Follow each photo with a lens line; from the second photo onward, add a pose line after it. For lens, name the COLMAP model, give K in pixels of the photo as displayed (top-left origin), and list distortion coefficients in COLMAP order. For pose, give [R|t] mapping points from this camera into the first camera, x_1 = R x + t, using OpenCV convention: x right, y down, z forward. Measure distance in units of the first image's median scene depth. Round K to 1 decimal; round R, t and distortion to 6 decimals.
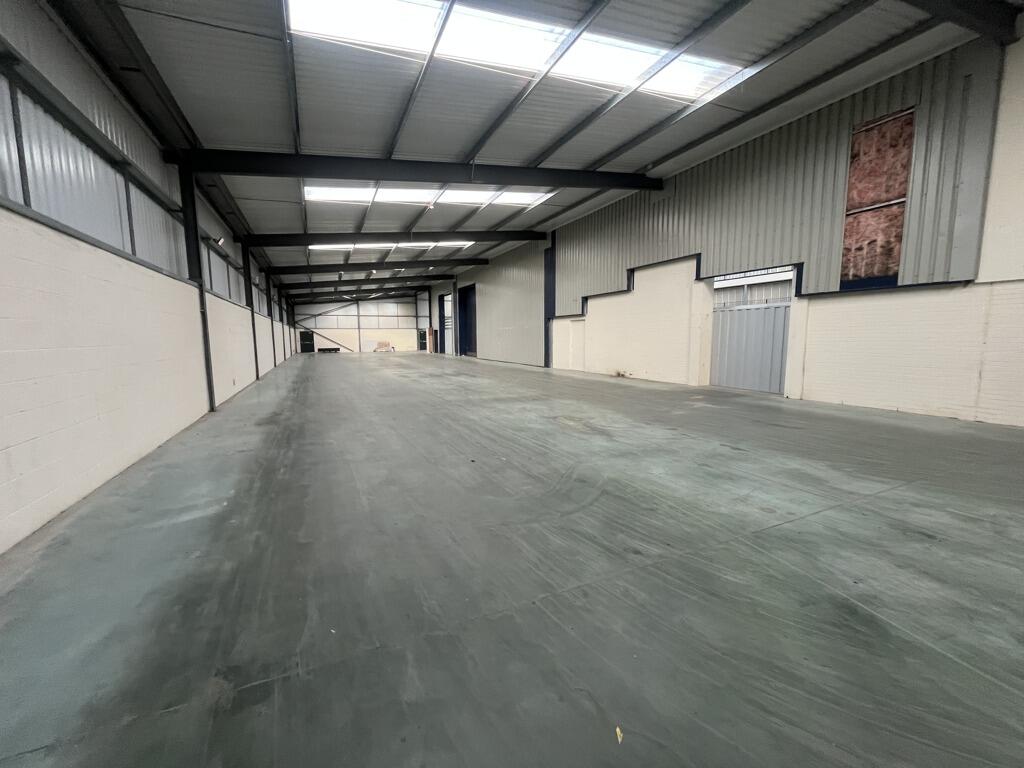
lens RADIAL K [[410.9, 0, 512.0], [0, 410.9, 384.0], [0, 0, 1]] dist [-0.003151, -0.000110]
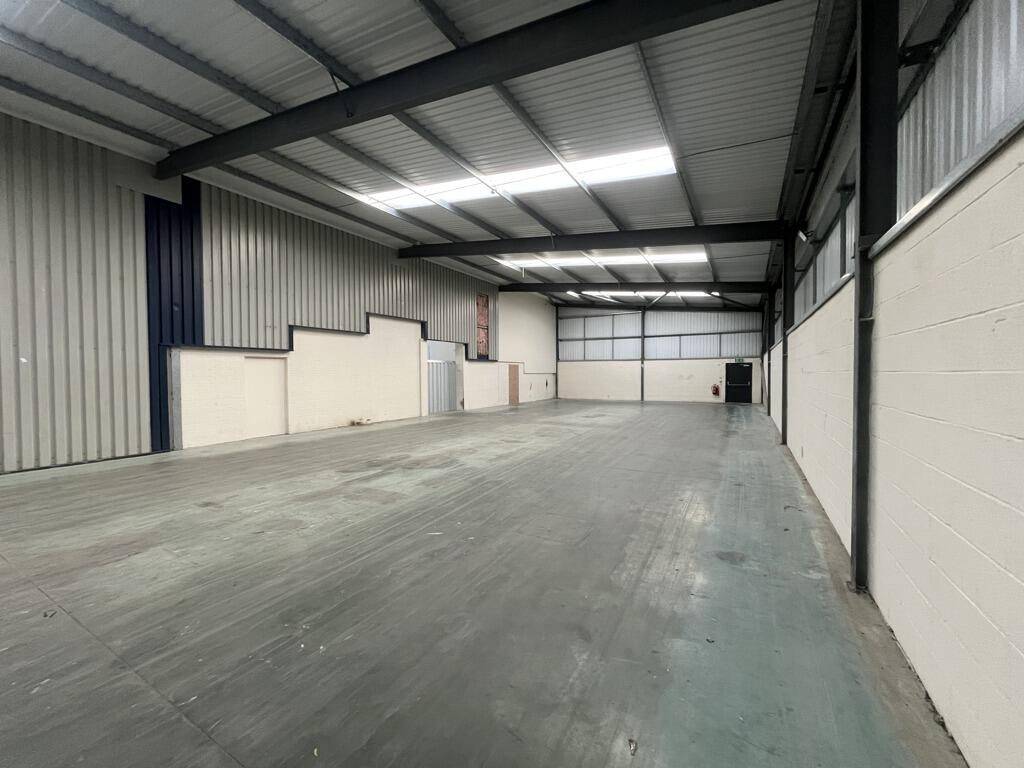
lens RADIAL K [[410.9, 0, 512.0], [0, 410.9, 384.0], [0, 0, 1]] dist [-0.003151, -0.000110]
pose [[-0.576791, -0.004568, 0.816879, -0.736791], [0.107018, 0.990944, 0.081106, -0.159104], [-0.809851, 0.134202, -0.571078, 1.351548]]
